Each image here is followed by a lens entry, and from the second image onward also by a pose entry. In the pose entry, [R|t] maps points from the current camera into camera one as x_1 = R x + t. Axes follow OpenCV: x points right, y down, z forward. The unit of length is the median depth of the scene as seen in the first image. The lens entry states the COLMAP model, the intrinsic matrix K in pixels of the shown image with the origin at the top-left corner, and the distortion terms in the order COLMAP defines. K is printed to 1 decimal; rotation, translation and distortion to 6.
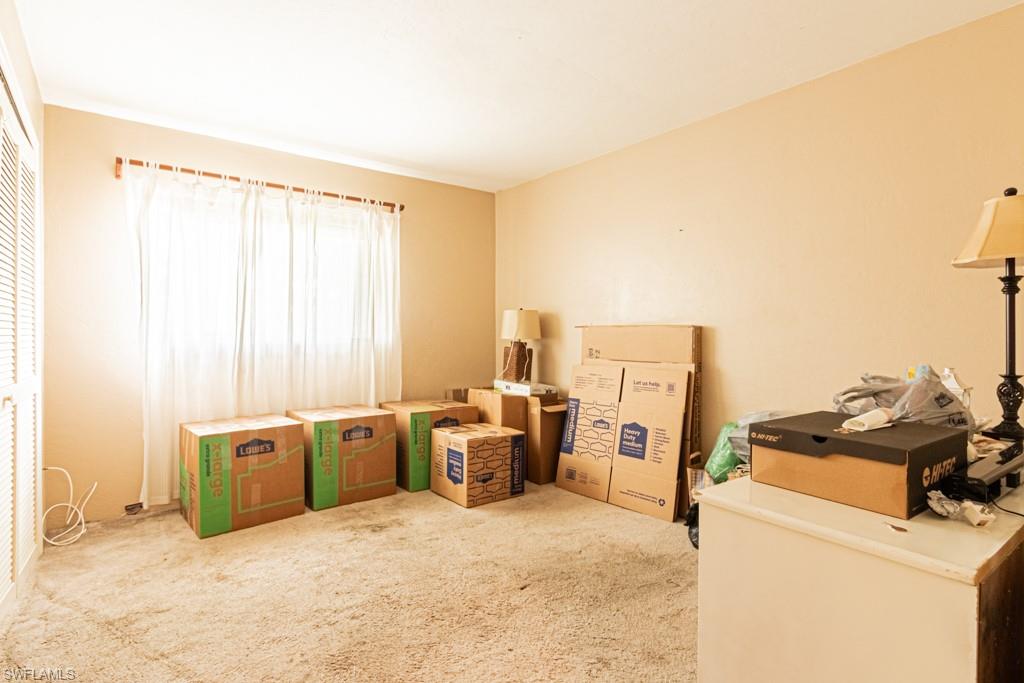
lens RADIAL K [[533.7, 0, 509.2], [0, 533.7, 340.9], [0, 0, 1]] dist [0.000130, 0.000179]
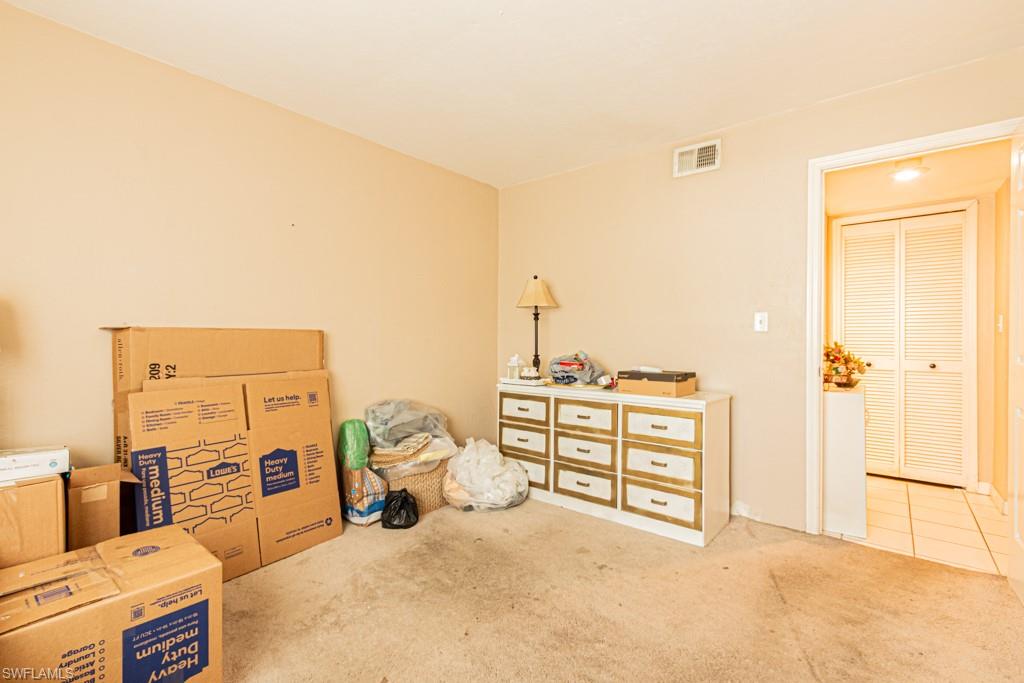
lens RADIAL K [[462.0, 0, 507.5], [0, 462.0, 335.7], [0, 0, 1]] dist [-0.001800, -0.000069]
pose [[-0.228104, 0.000542, 0.973637, -0.522306], [0.015981, 0.999867, 0.003187, -0.015139], [-0.973506, 0.016287, -0.228082, 0.813591]]
